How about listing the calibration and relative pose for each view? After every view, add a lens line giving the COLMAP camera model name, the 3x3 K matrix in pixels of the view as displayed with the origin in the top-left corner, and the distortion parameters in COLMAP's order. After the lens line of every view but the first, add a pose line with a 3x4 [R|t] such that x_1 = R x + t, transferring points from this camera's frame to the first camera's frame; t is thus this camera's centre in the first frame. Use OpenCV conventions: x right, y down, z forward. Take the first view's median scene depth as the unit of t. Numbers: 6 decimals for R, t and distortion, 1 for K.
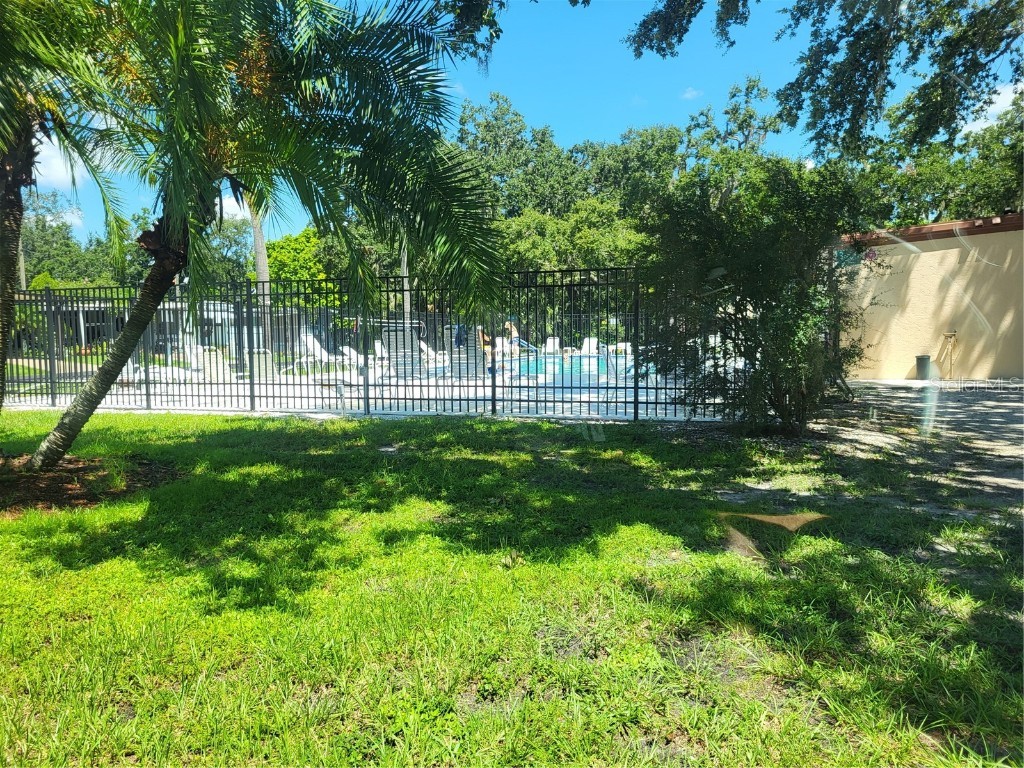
lens RADIAL K [[776.2, 0, 508.0], [0, 776.2, 391.9], [0, 0, 1]] dist [0.037075, -0.042891]
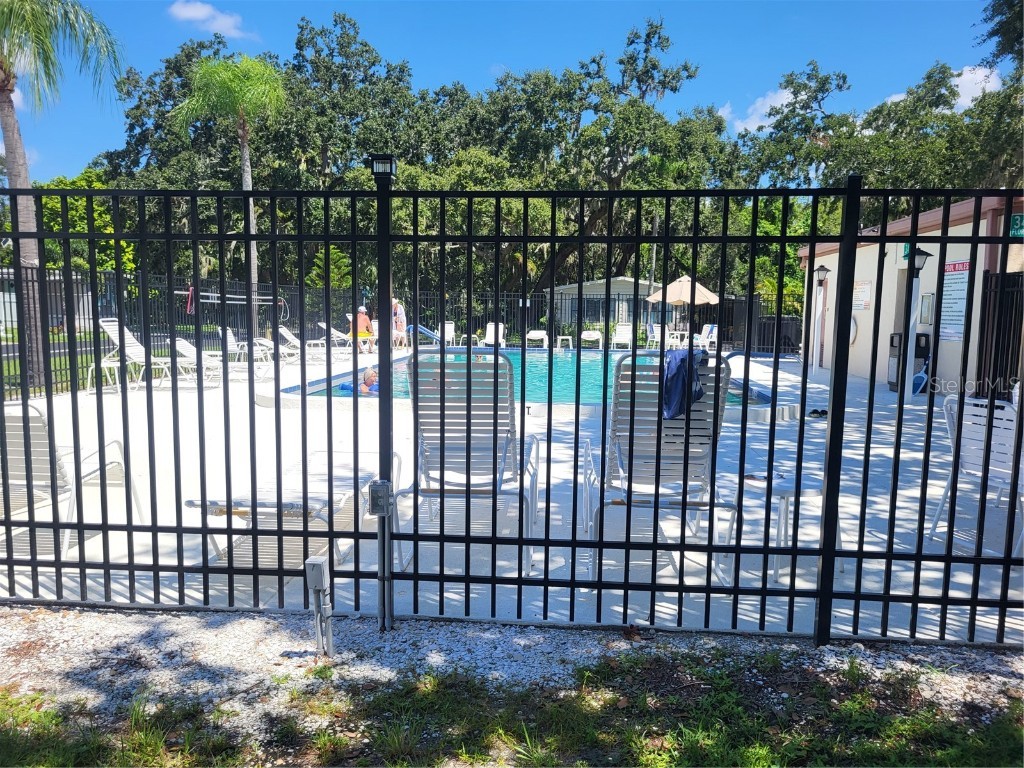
lens RADIAL K [[776.2, 0, 515.3], [0, 776.2, 405.6], [0, 0, 1]] dist [0.037075, -0.042891]
pose [[0.969293, -0.008564, 0.245758, -0.050757], [-0.004090, 0.998694, 0.050934, -0.018915], [-0.245873, -0.050375, 0.967992, 0.164808]]
